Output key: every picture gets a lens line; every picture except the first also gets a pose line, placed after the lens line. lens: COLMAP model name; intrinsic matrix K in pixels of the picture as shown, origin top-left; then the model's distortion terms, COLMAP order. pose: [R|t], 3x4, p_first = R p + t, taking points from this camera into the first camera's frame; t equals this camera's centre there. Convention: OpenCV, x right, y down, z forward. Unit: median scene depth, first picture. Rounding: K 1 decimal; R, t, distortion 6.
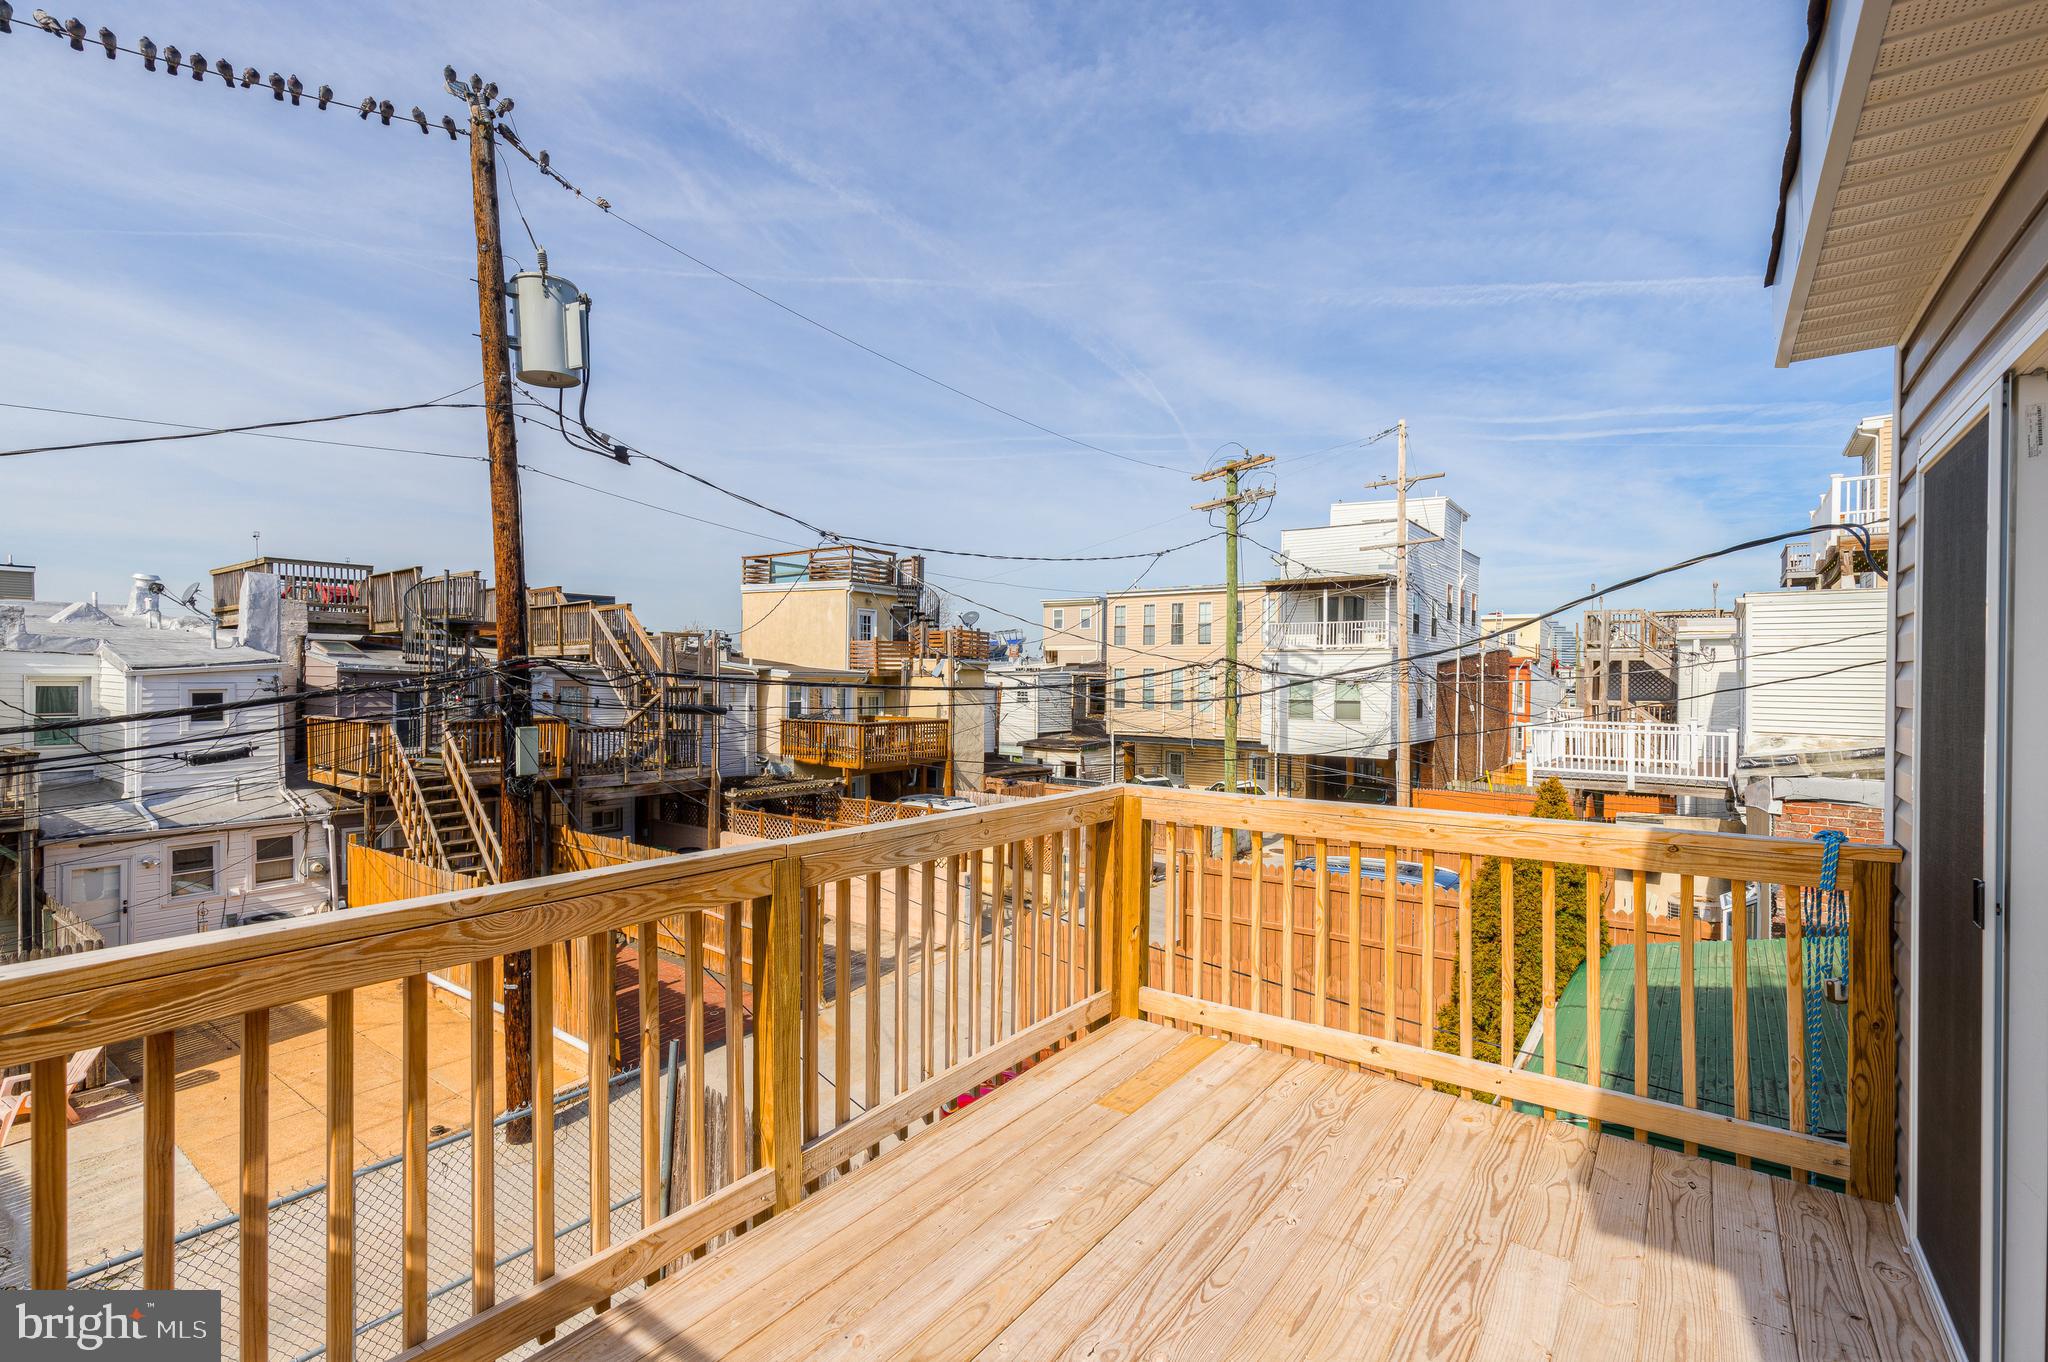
lens RADIAL K [[944.8, 0, 1020.2], [0, 944.8, 686.6], [0, 0, 1]] dist [0.011293, -0.001251]
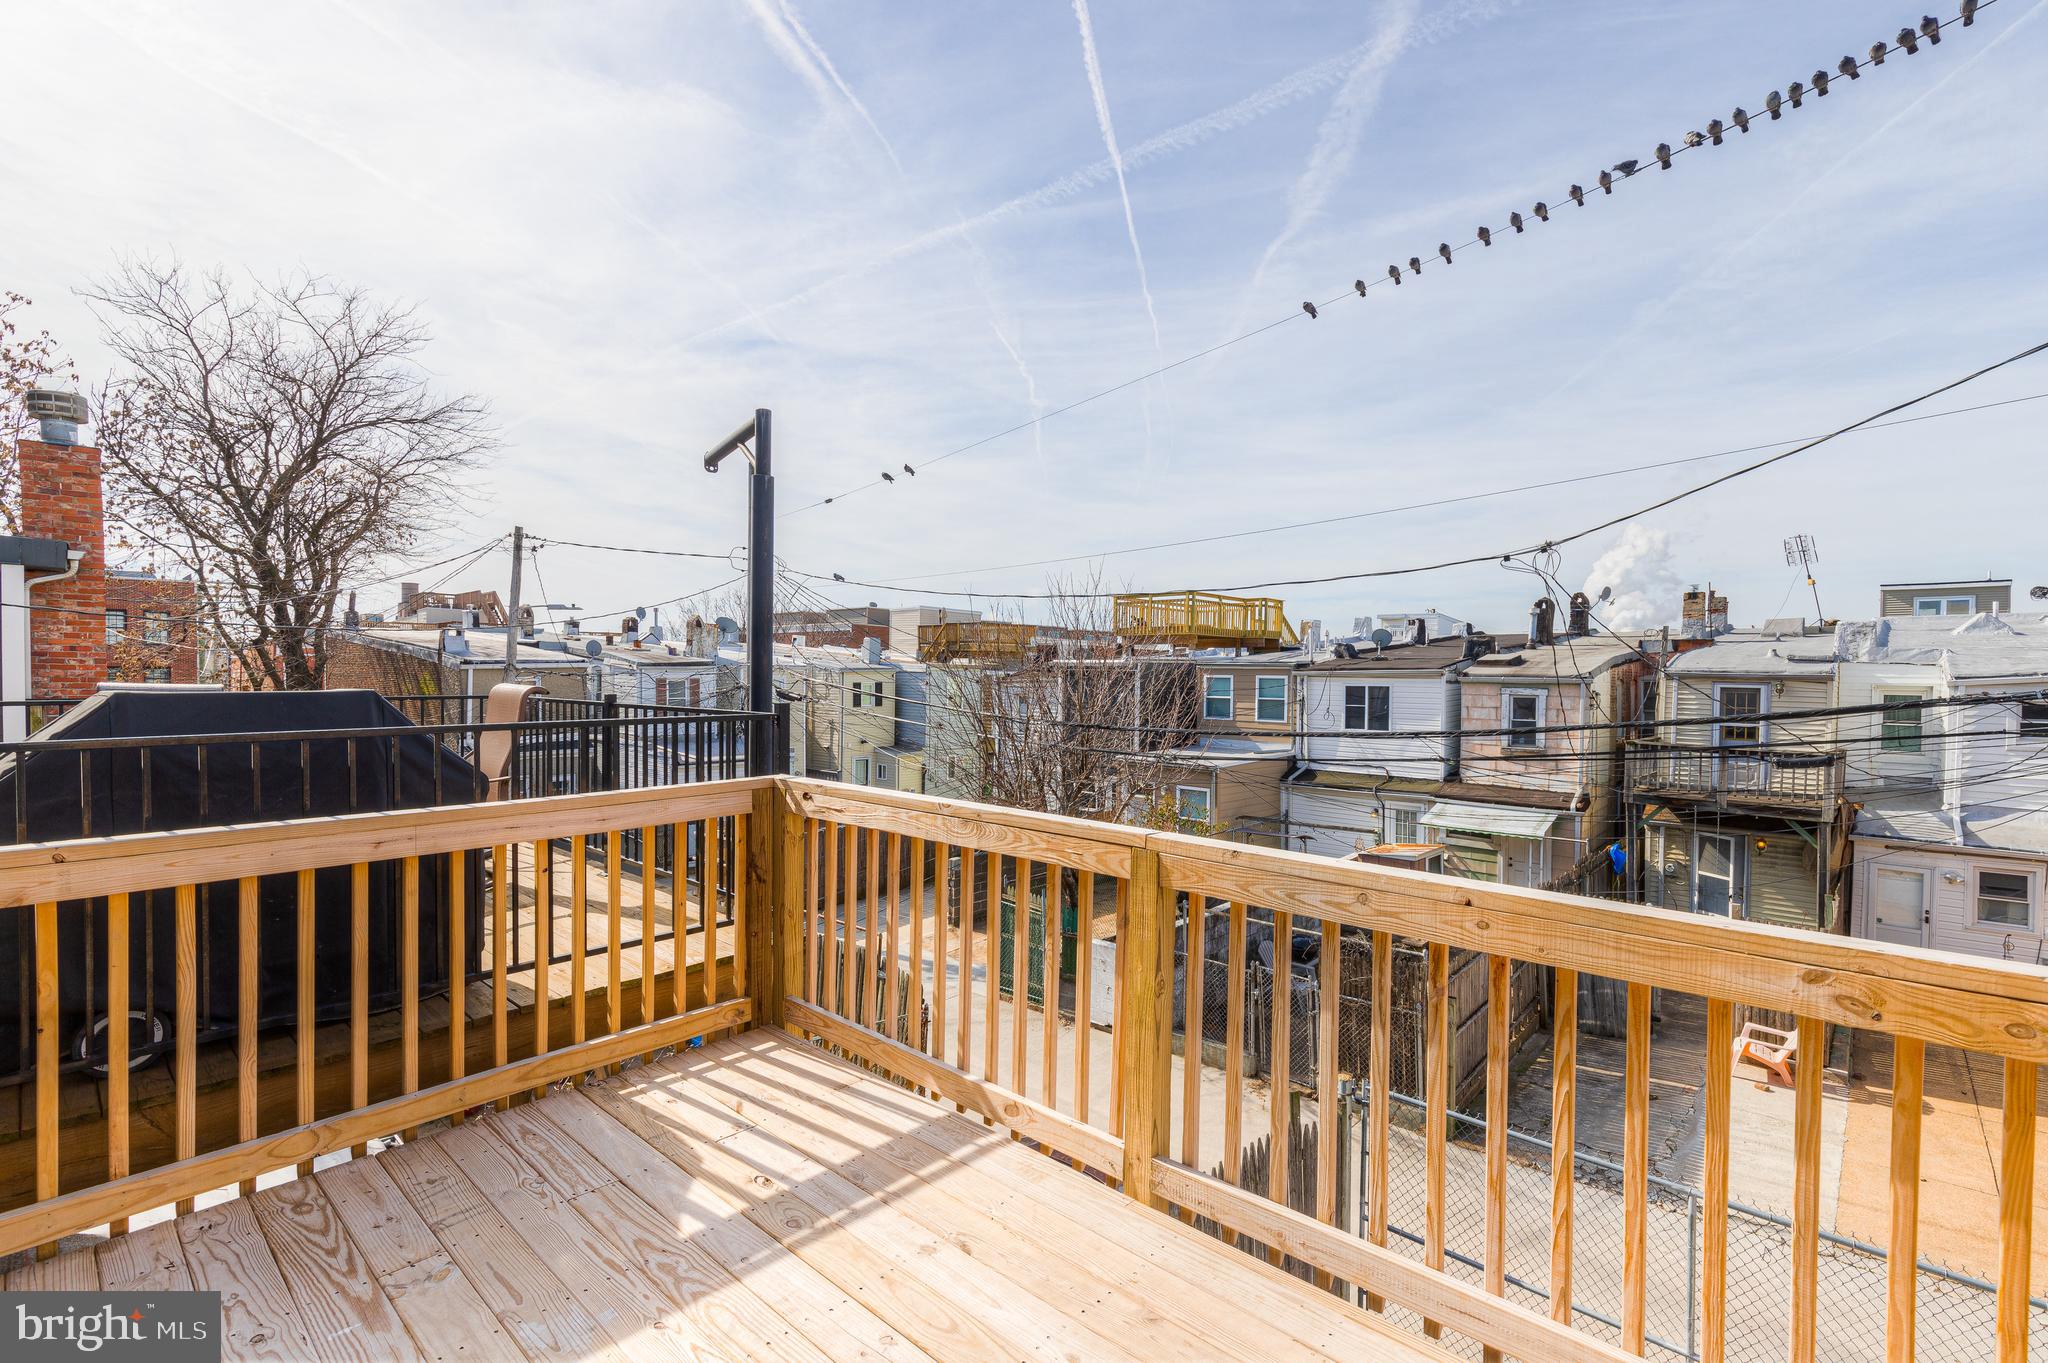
lens RADIAL K [[918.1, 0, 1028.2], [0, 918.1, 688.0], [0, 0, 1]] dist [-0.001848, -0.000834]
pose [[-0.114799, 0.008139, -0.993355, 0.121860], [-0.021418, 0.999714, 0.010667, 0.001029], [0.993158, 0.022500, -0.114592, 0.167875]]
